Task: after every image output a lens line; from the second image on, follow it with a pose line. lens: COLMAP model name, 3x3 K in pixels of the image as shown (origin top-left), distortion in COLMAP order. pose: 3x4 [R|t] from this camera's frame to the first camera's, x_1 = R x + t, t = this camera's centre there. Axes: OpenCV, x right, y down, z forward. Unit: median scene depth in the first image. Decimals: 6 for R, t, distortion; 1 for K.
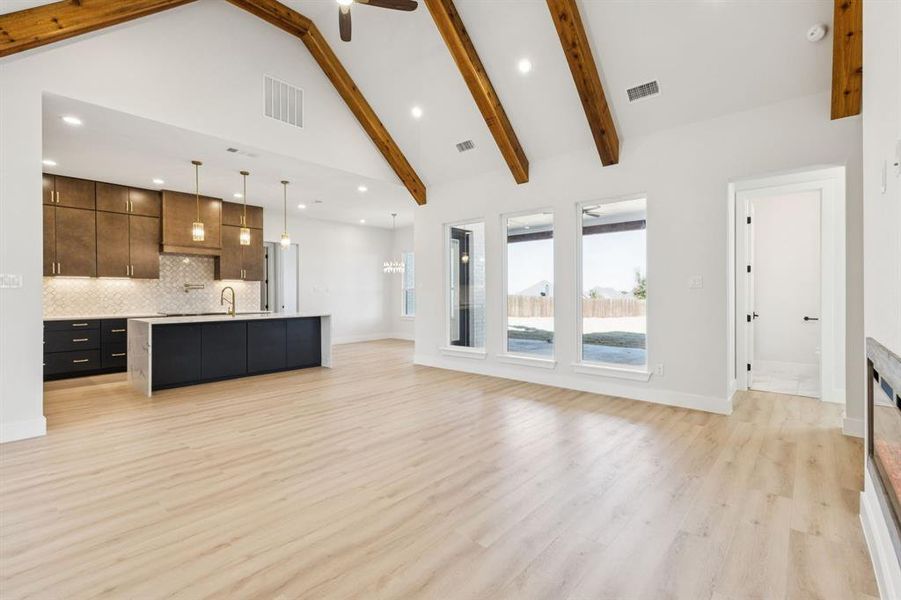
lens RADIAL K [[412.8, 0, 455.2], [0, 412.8, 300.1], [0, 0, 1]] dist [0.011080, -0.000970]
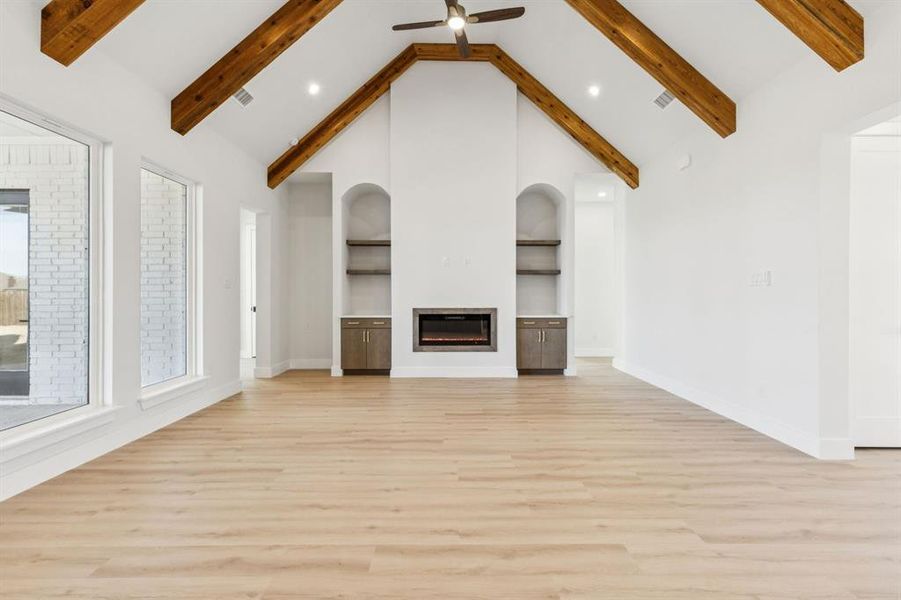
lens RADIAL K [[412.8, 0, 456.1], [0, 412.8, 293.1], [0, 0, 1]] dist [0.011080, -0.000970]
pose [[-0.671729, 0.004320, 0.740784, -0.943914], [0.014903, 0.999859, 0.007682, -0.022728], [-0.740647, 0.016200, -0.671699, 1.854675]]
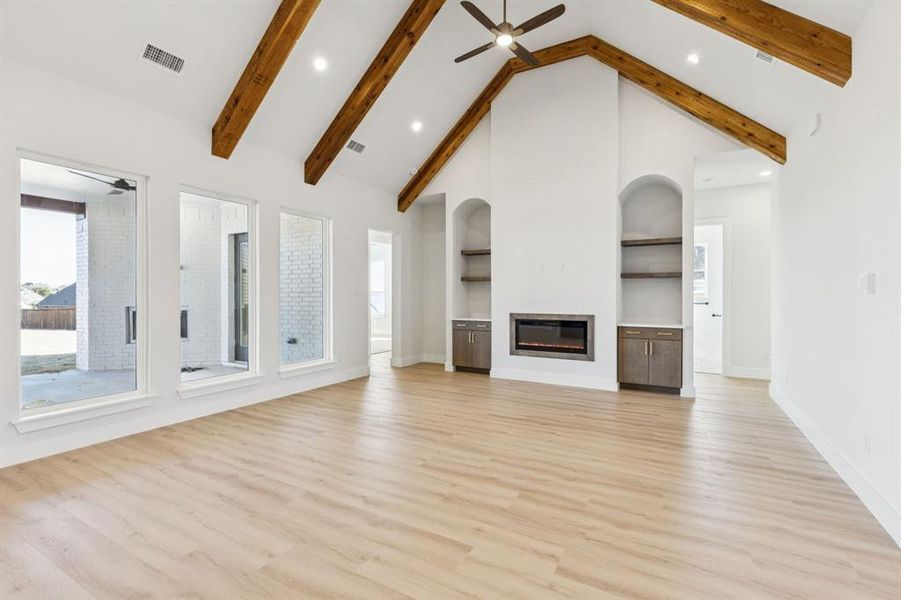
lens RADIAL K [[412.8, 0, 454.4], [0, 412.8, 296.7], [0, 0, 1]] dist [0.011080, -0.000970]
pose [[-0.207646, -0.000923, 0.978204, -1.300737], [0.015986, 0.999863, 0.004337, -0.033498], [-0.978074, 0.016538, -0.207602, 1.383332]]
